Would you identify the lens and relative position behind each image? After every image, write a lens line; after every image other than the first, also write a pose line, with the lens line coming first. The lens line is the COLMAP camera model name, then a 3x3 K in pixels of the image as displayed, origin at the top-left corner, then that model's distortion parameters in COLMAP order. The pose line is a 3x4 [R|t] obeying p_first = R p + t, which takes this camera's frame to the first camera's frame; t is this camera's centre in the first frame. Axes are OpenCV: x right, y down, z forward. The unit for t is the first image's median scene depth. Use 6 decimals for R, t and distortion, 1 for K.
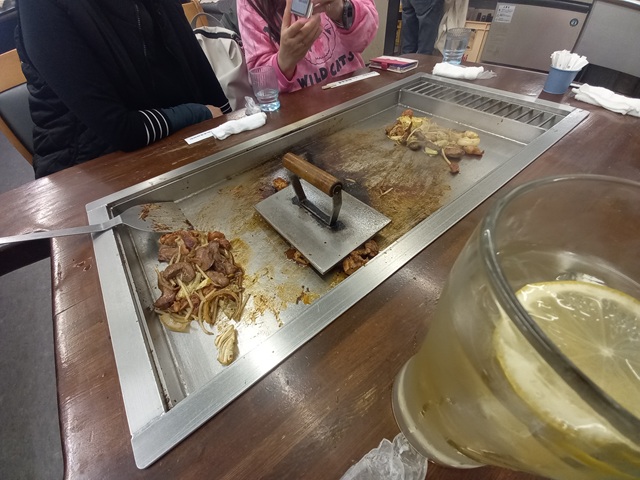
lens RADIAL K [[256.9, 0, 308.6], [0, 256.9, 231.0], [0, 0, 1]] dist [-0.012489, -0.004935]
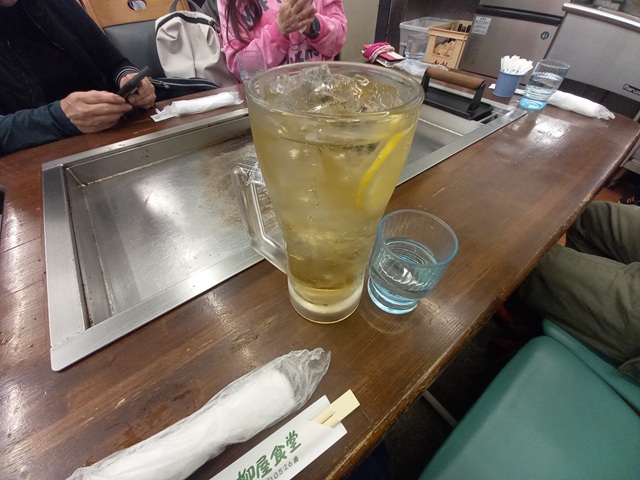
lens RADIAL K [[256.9, 0, 316.7], [0, 256.9, 237.7], [0, 0, 1]] dist [-0.012489, -0.004935]
pose [[0.997775, 0.043448, 0.050563, 0.112815], [-0.043683, 0.999039, 0.003548, 0.079880], [-0.050361, -0.005748, 0.998715, -0.047370]]
